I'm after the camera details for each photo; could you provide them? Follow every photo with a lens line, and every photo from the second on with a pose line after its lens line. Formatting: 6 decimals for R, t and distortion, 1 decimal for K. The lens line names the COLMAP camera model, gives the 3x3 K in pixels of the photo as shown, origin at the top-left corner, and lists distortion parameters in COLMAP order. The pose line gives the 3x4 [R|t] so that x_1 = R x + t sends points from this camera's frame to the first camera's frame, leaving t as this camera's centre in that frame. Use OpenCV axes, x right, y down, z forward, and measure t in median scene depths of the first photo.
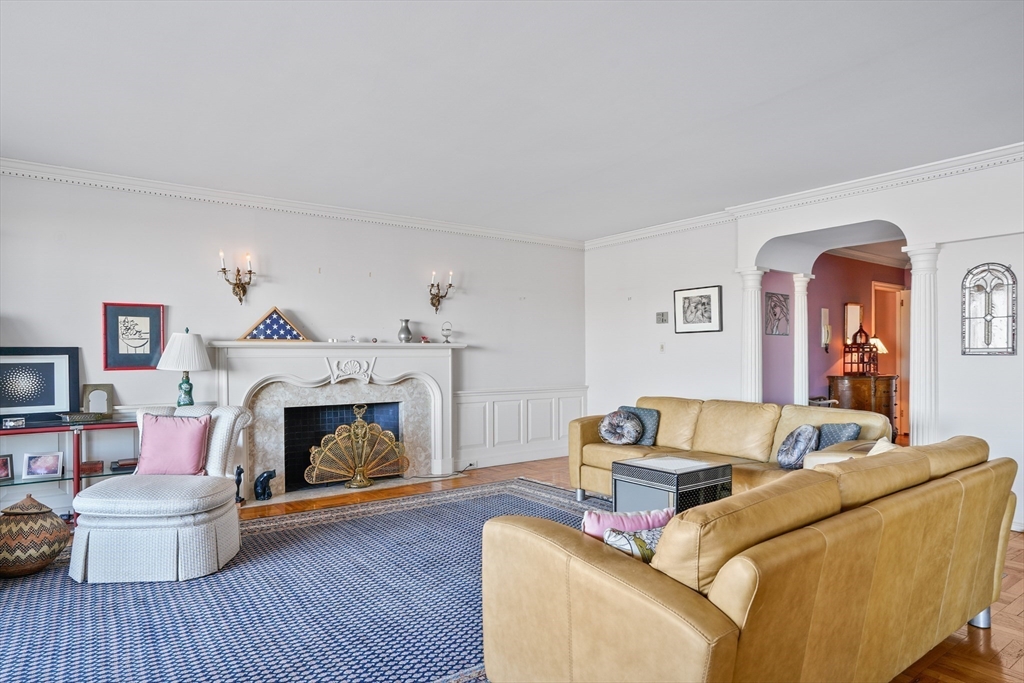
lens RADIAL K [[609.7, 0, 511.8], [0, 609.7, 358.7], [0, 0, 1]] dist [-0.006789, 0.002440]
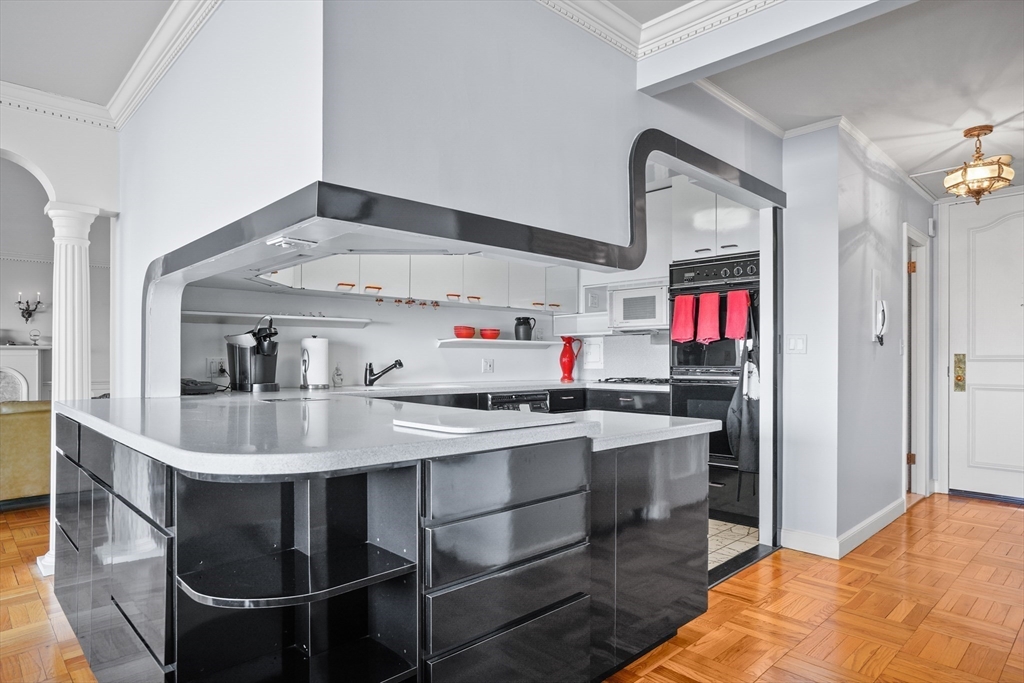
lens RADIAL K [[609.7, 0, 511.8], [0, 609.7, 358.7], [0, 0, 1]] dist [-0.006789, 0.002440]
pose [[0.992900, 0.005773, 0.118814, 0.862956], [-0.005677, 0.999983, -0.001143, -0.001393], [-0.118819, 0.000460, 0.992916, -0.489034]]
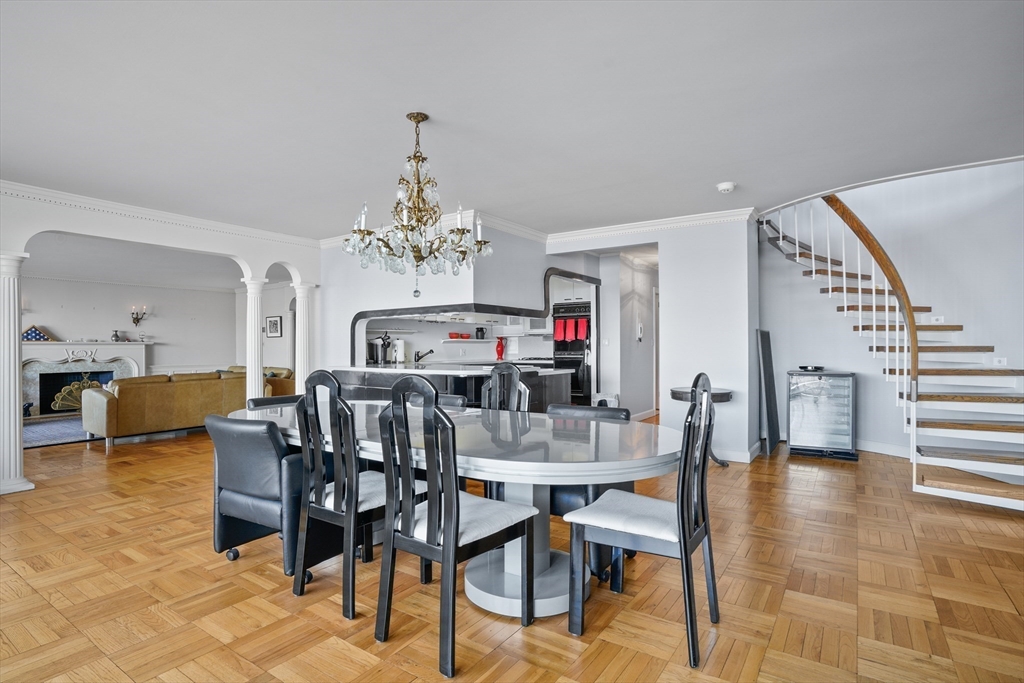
lens RADIAL K [[538.3, 0, 508.3], [0, 538.3, 348.3], [0, 0, 1]] dist [-0.055426, 0.041524]
pose [[0.950359, -0.000483, 0.311156, 0.557446], [0.000883, 0.999999, -0.001145, -0.001758], [-0.311156, 0.001363, 0.950358, -1.152606]]
